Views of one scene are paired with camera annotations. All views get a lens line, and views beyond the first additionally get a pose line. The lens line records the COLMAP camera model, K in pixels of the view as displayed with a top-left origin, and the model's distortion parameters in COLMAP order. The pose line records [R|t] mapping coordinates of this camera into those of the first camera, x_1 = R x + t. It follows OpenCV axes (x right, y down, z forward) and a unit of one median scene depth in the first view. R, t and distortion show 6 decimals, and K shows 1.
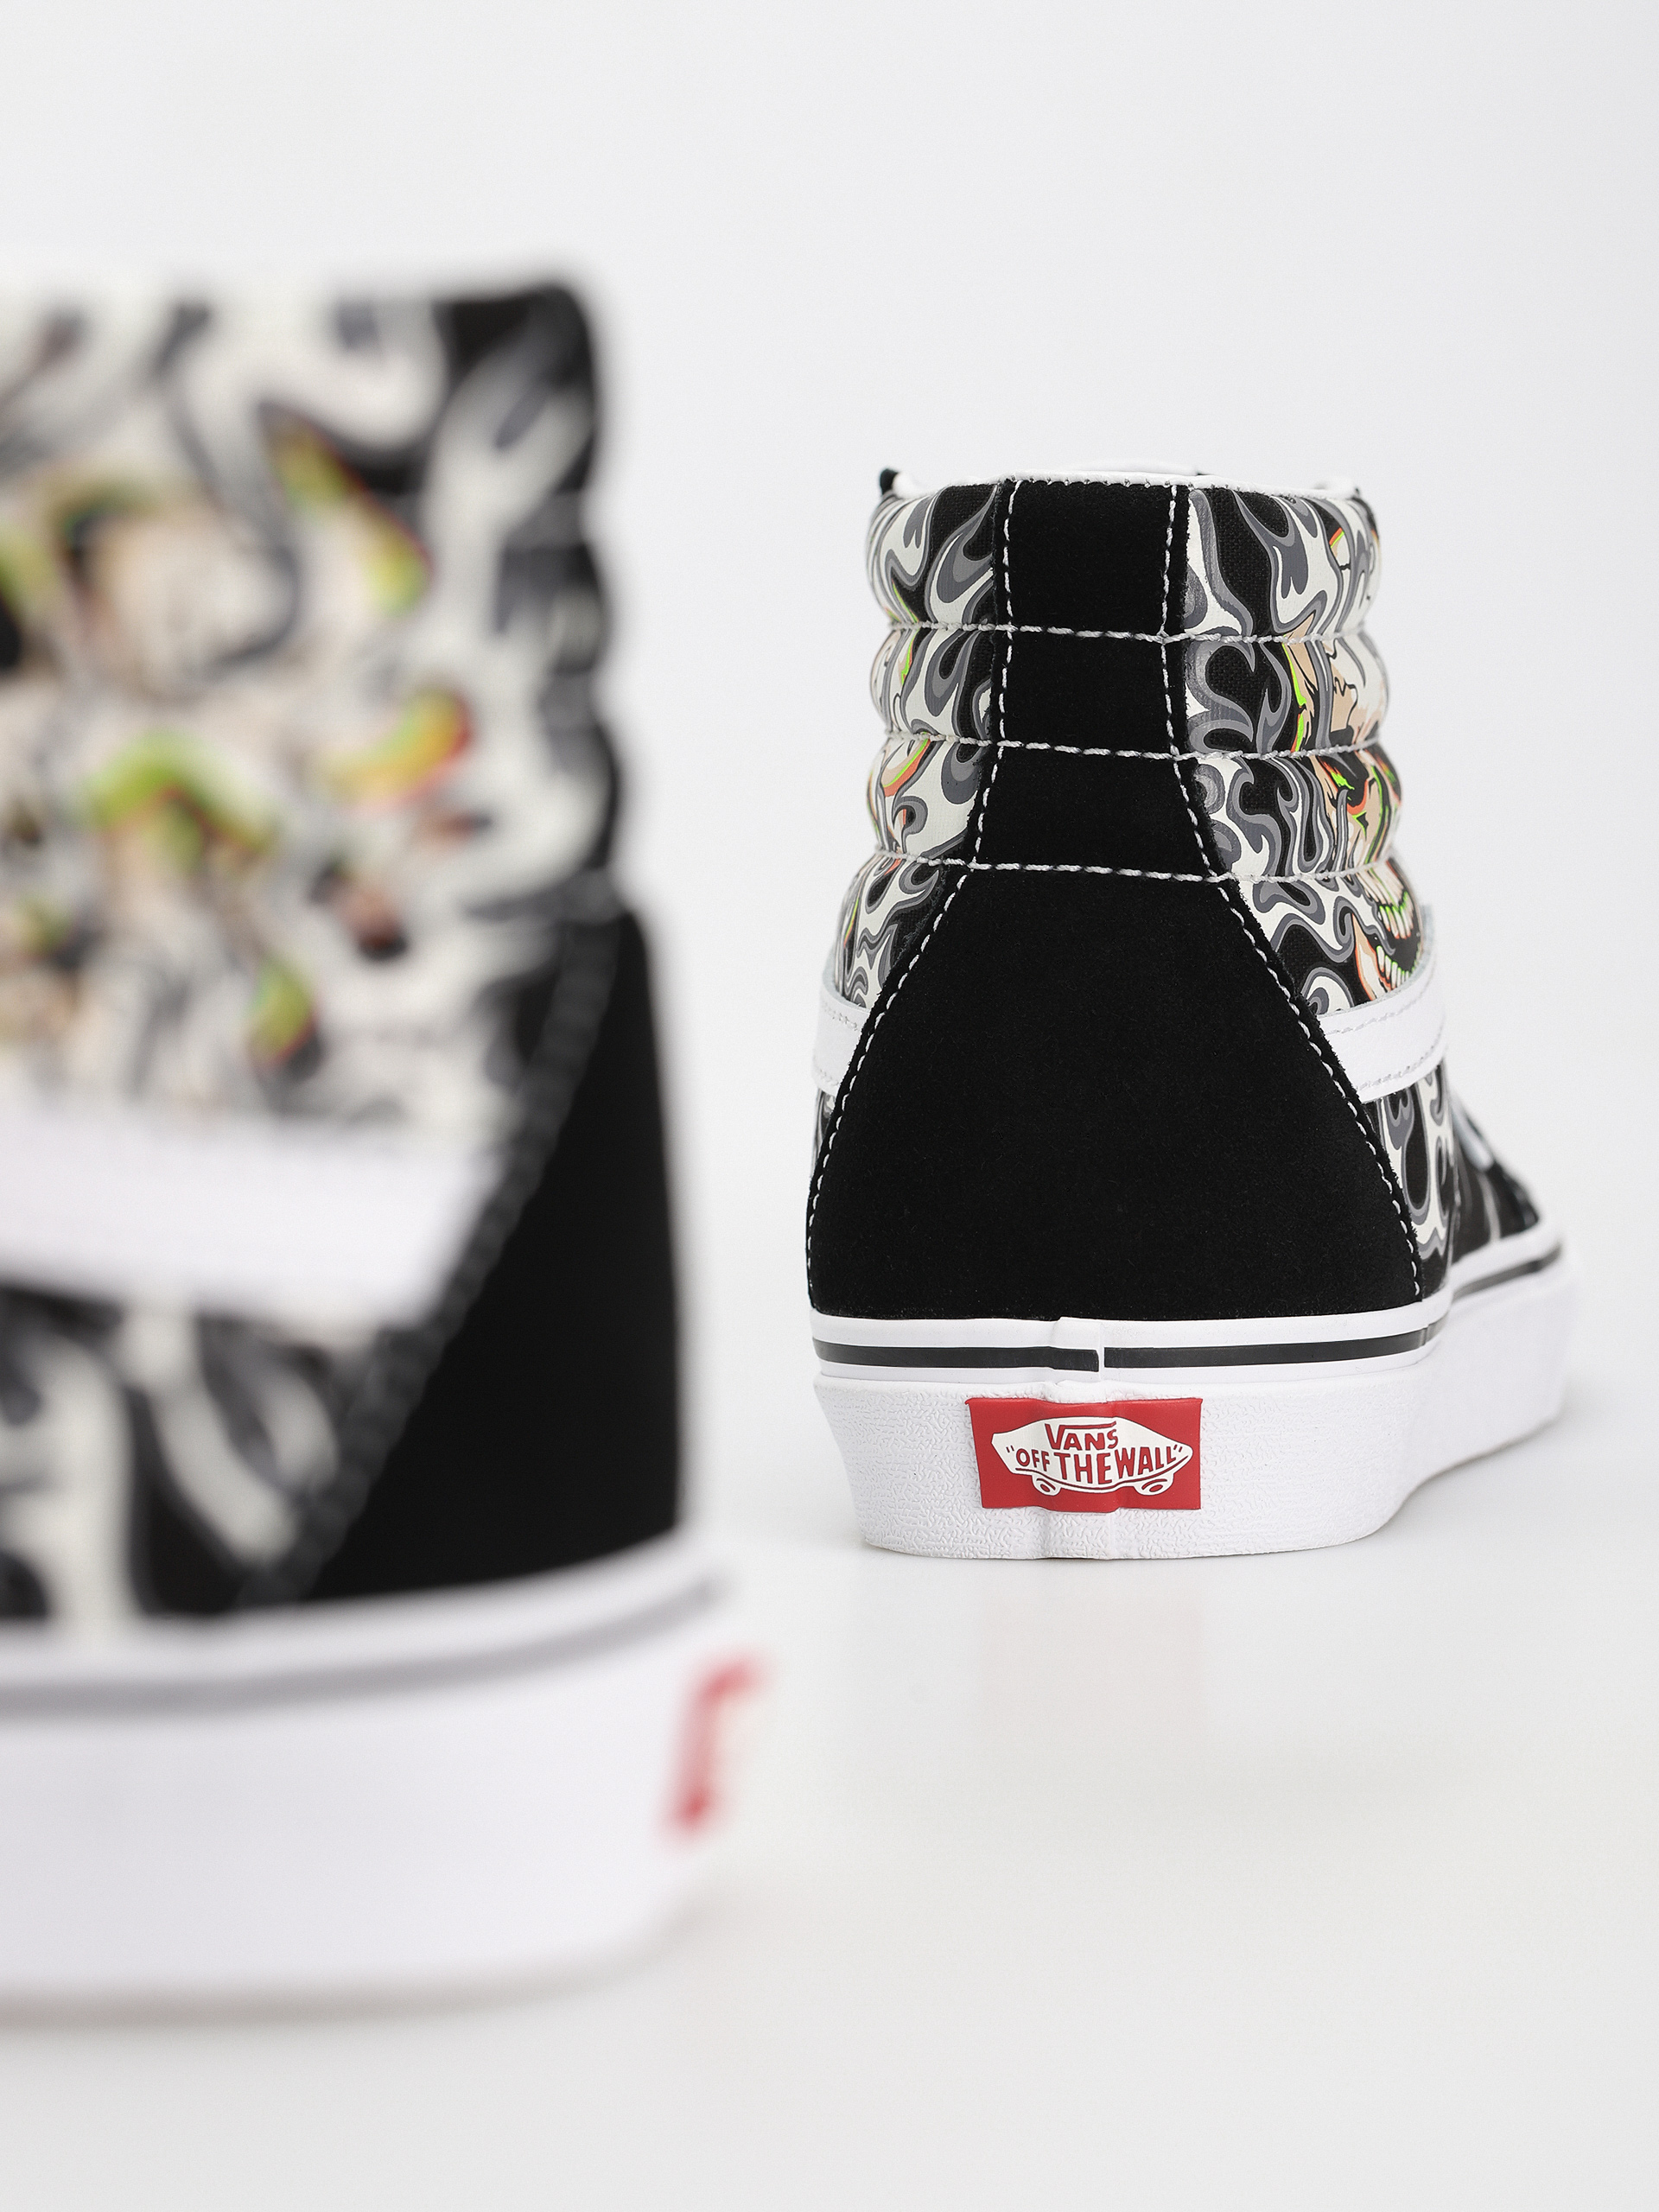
lens RADIAL K [[7827.9, 0, 829.5], [0, 7827.9, 1106.0], [0, 0, 1]] dist [-0.111714, -0.678466]
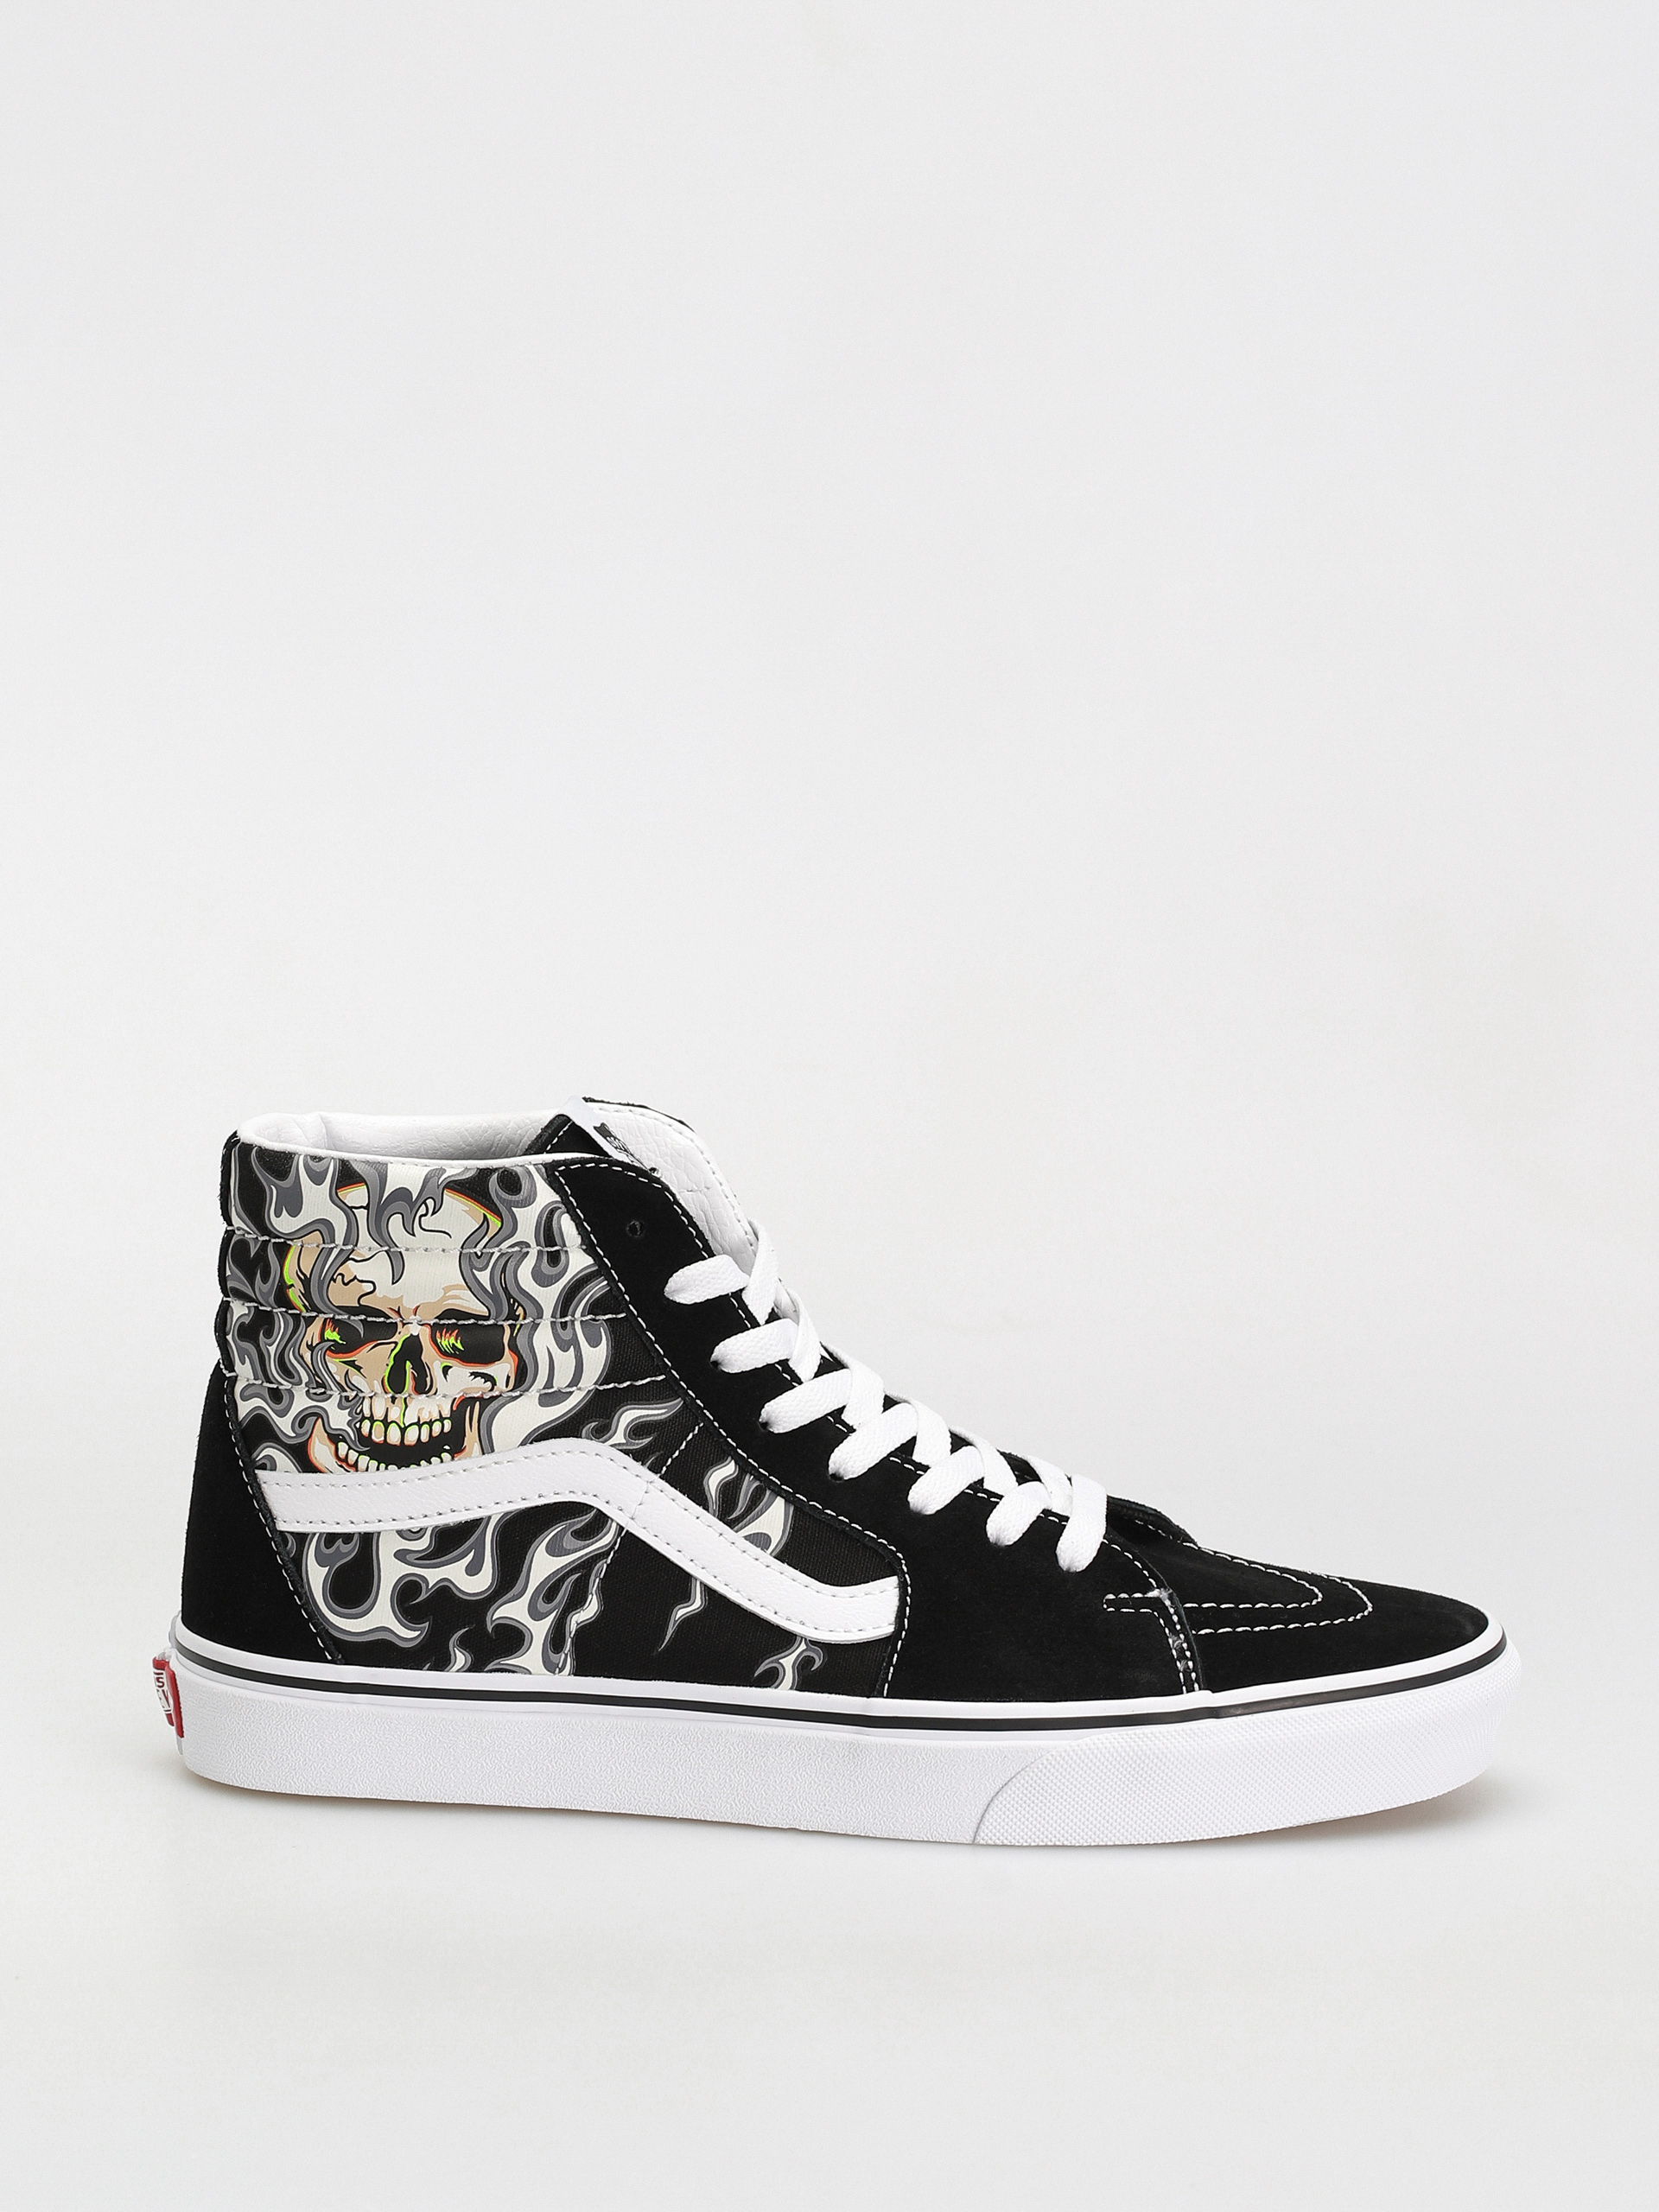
lens RADIAL K [[7827.9, 0, 829.5], [0, 7827.9, 1106.0], [0, 0, 1]] dist [-0.111714, -0.678466]
pose [[0.074794, 0.155826, -0.984949, 1.695816], [-0.102059, 0.983725, 0.147882, -0.345640], [0.991963, 0.089462, 0.089480, 0.972033]]
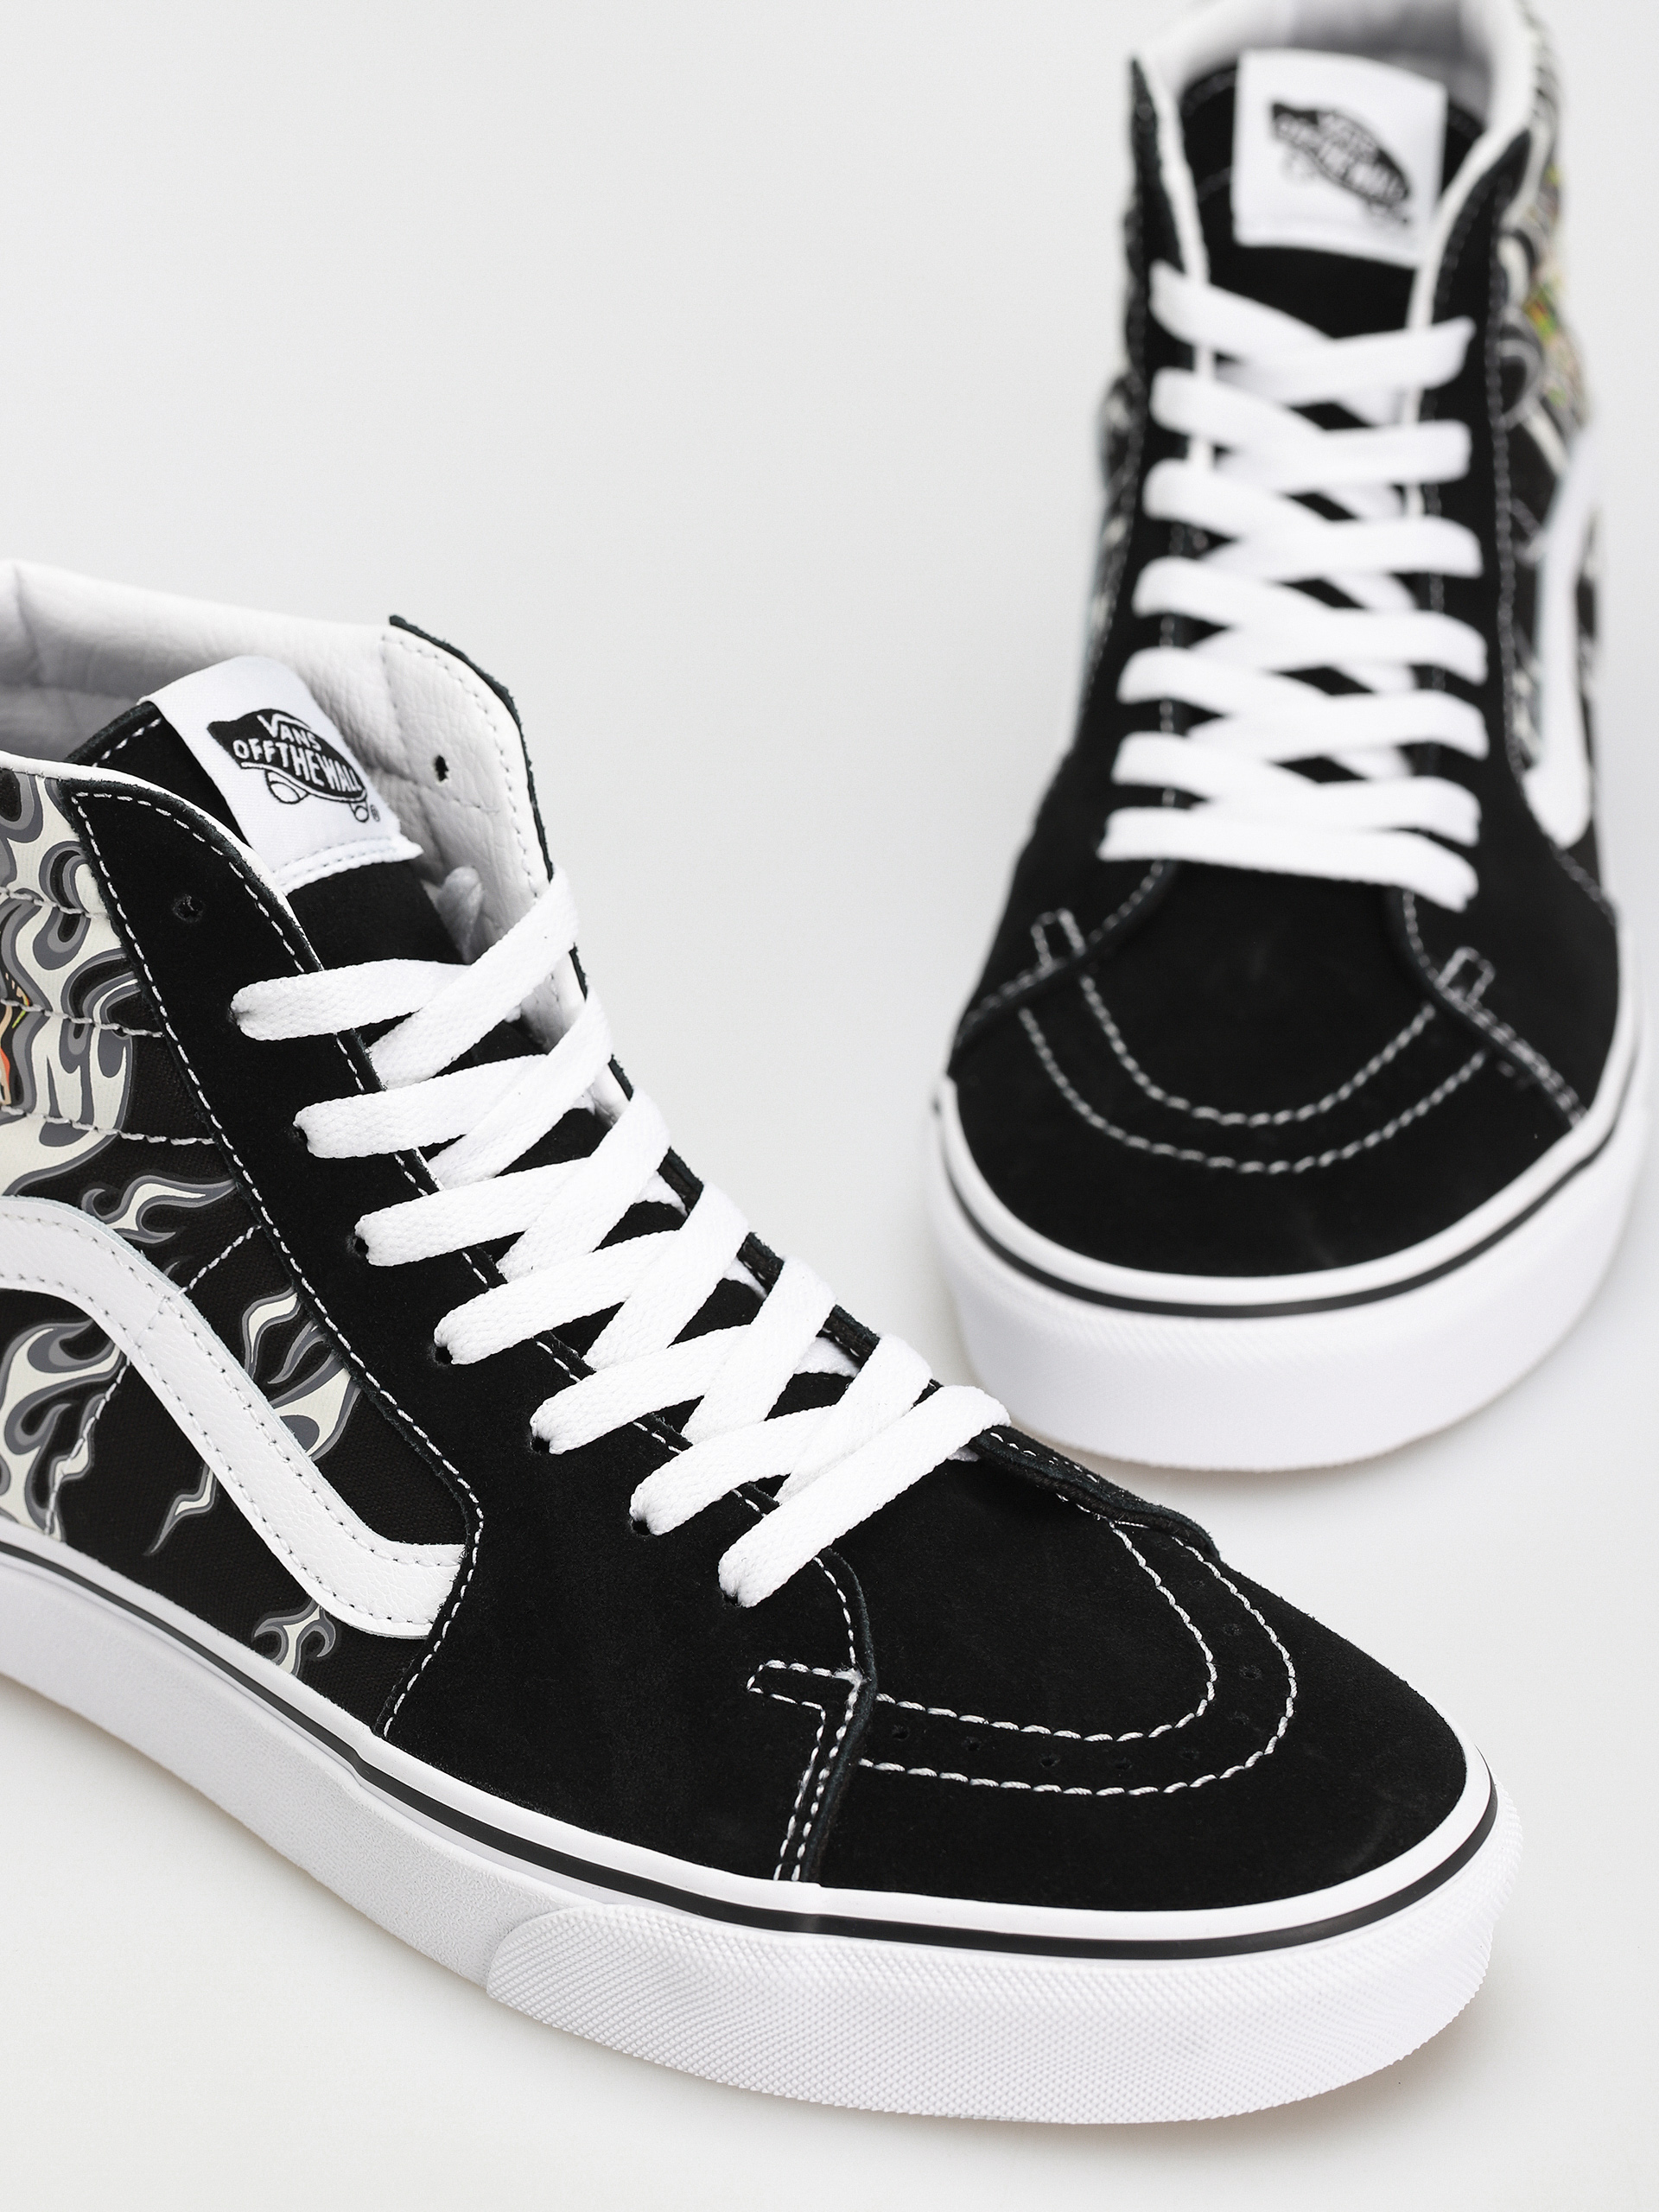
lens RADIAL K [[7827.9, 0, 829.5], [0, 7827.9, 1106.0], [0, 0, 1]] dist [-0.111714, -0.678466]
pose [[-0.500248, 0.390264, -0.772946, 0.834089], [-0.085418, 0.866072, 0.492567, -0.562892], [0.861658, 0.312430, -0.399916, 1.573232]]
